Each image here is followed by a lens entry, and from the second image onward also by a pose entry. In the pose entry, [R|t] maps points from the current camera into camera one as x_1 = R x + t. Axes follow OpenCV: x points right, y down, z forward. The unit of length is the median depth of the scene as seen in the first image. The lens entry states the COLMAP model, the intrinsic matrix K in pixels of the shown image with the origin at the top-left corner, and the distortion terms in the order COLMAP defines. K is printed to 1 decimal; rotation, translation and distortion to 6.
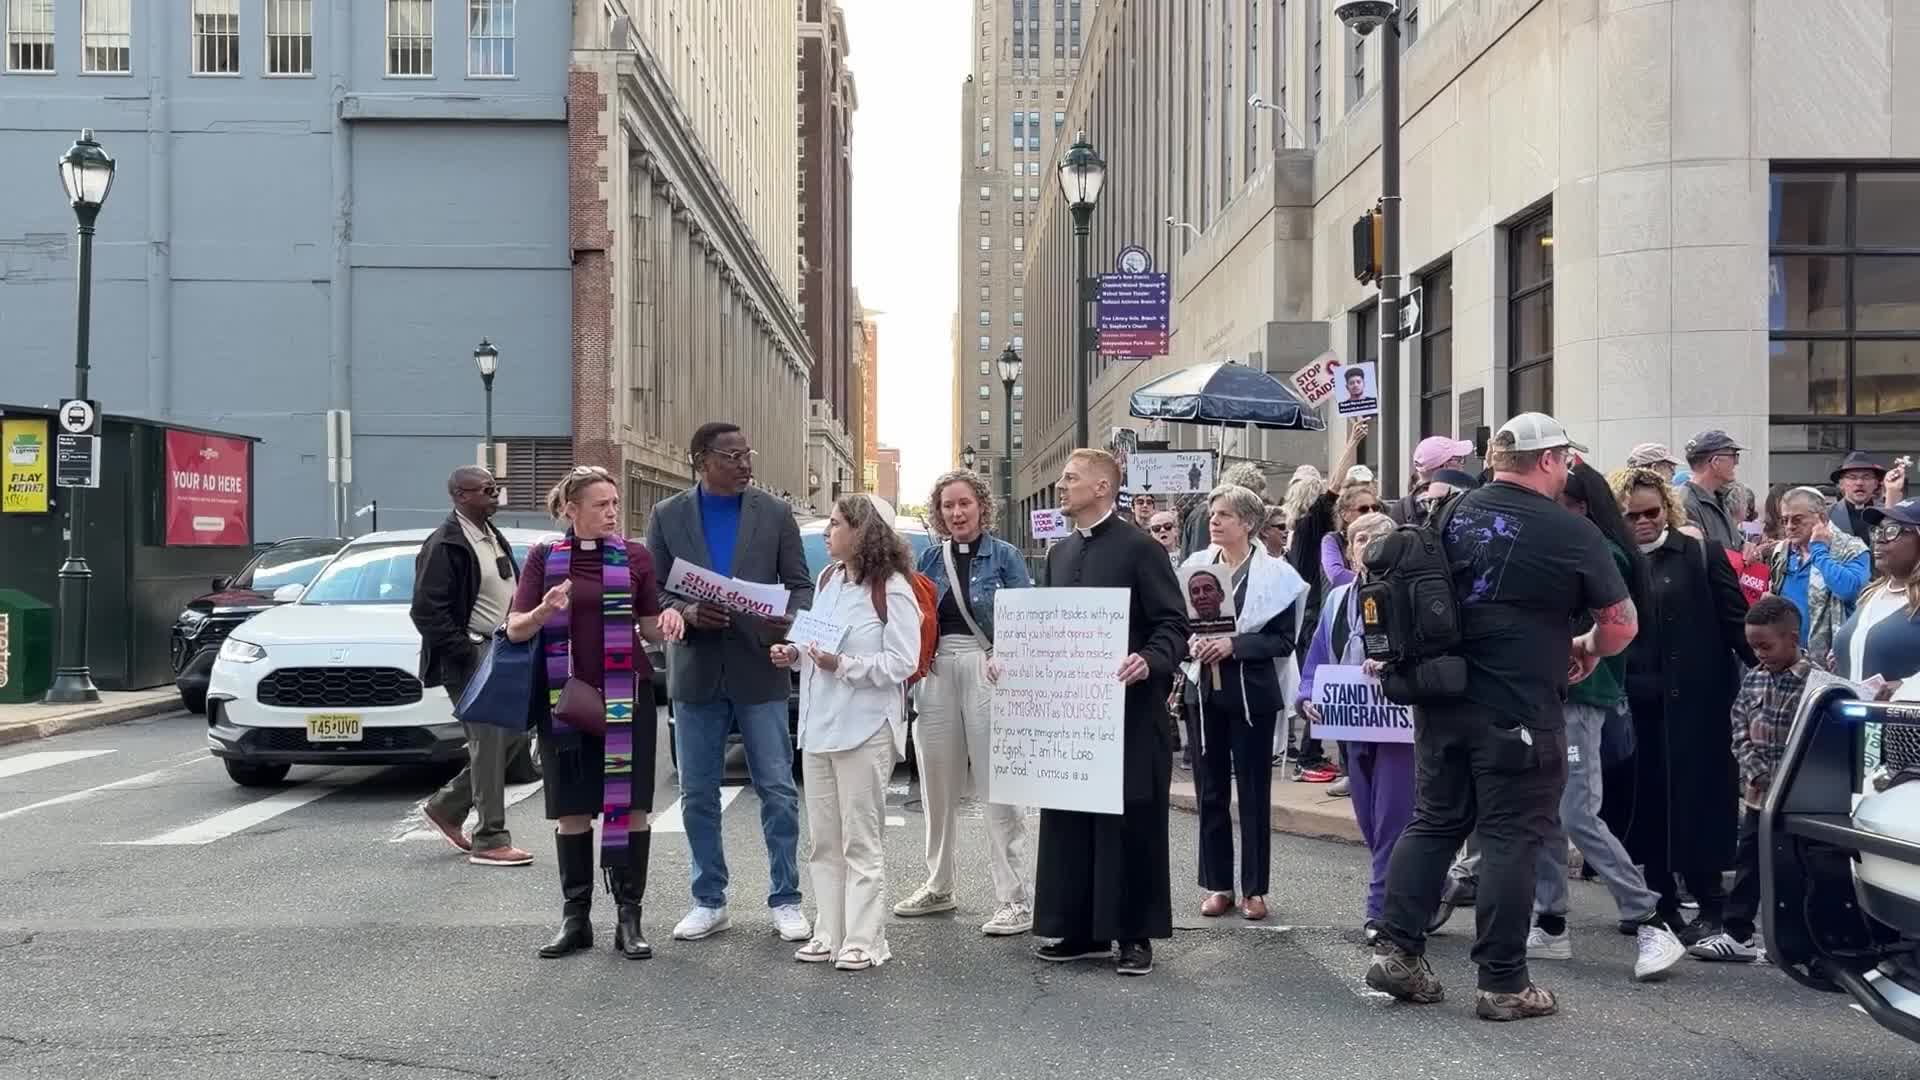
lens RADIAL K [[1804.1, 0, 960.0], [0, 1804.1, 540.0], [0, 0, 1]] dist [0.005067, 0.006183]
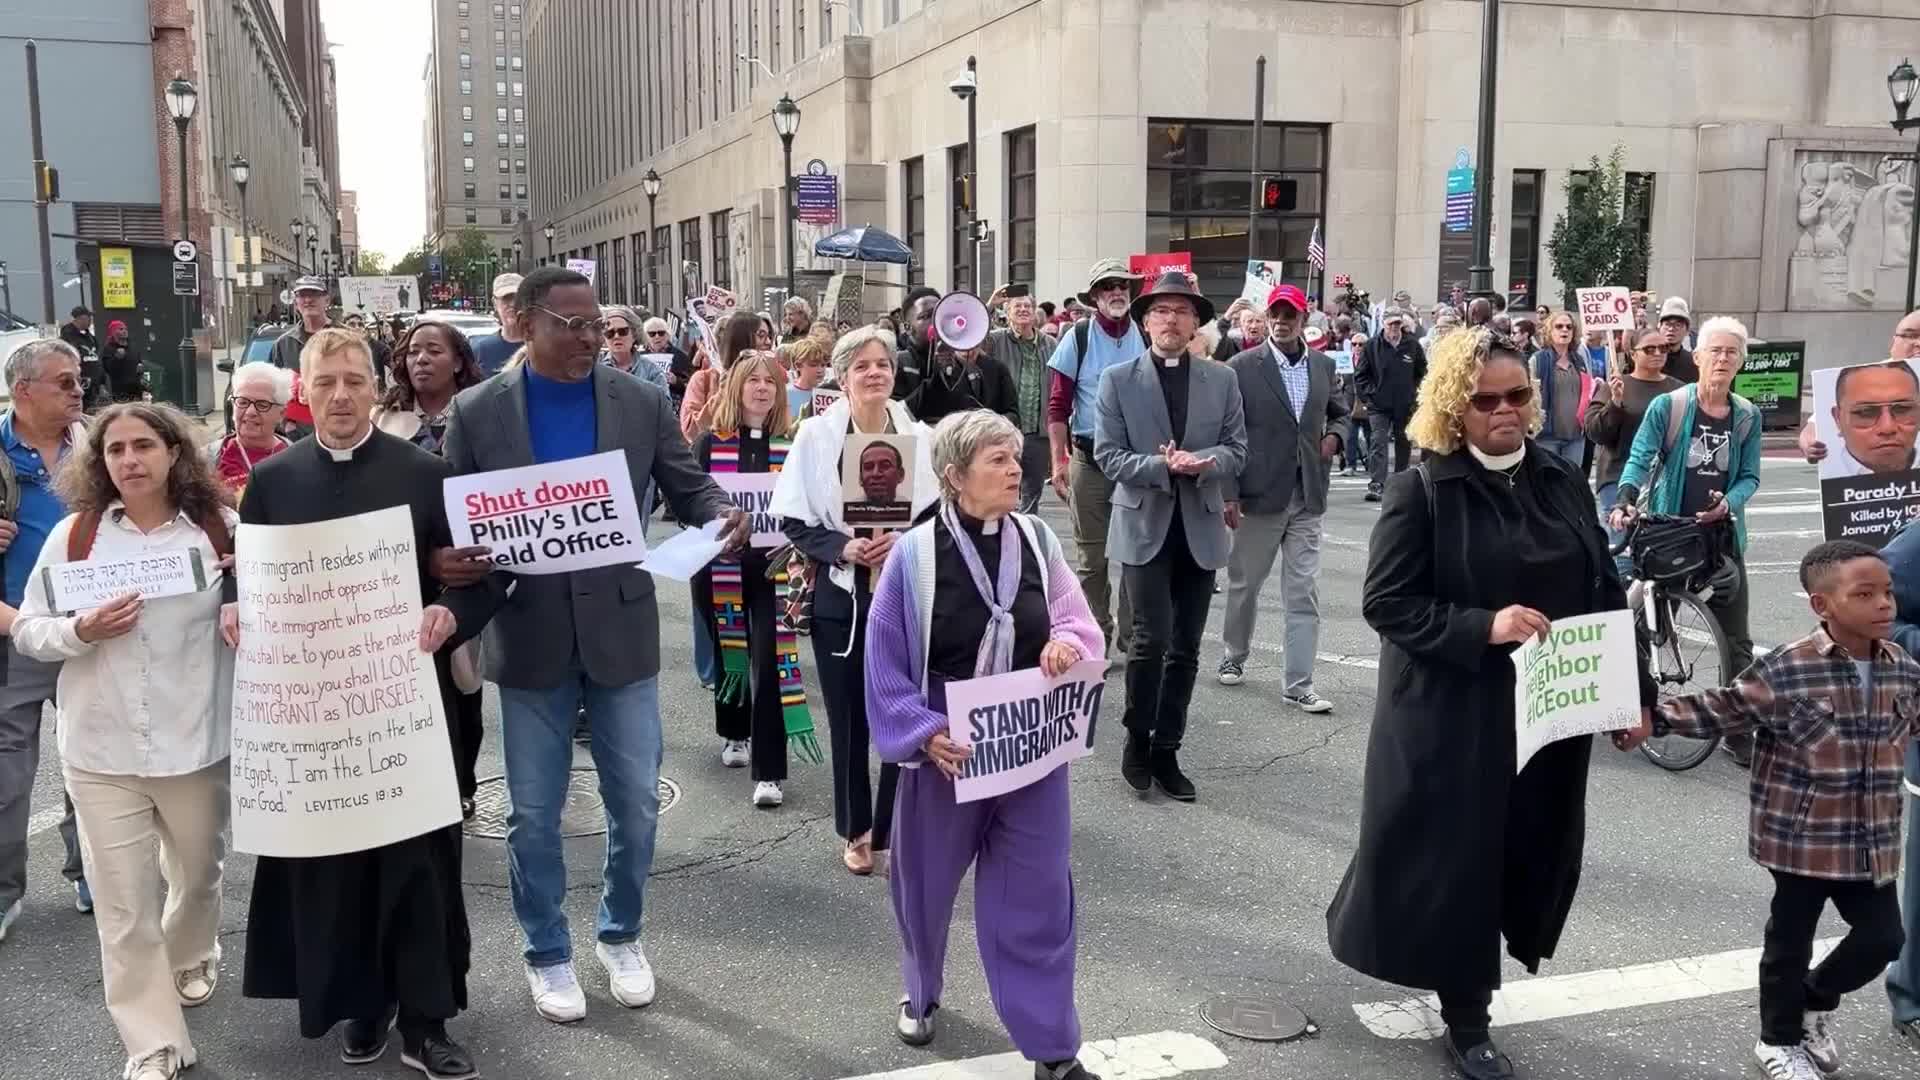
lens RADIAL K [[1804.1, 0, 960.0], [0, 1804.1, 540.0], [0, 0, 1]] dist [0.005067, 0.006183]
pose [[0.958362, -0.037460, 0.283088, -0.240612], [-0.002245, 0.990339, 0.138649, -0.031296], [-0.285547, -0.133511, 0.949019, -0.660161]]
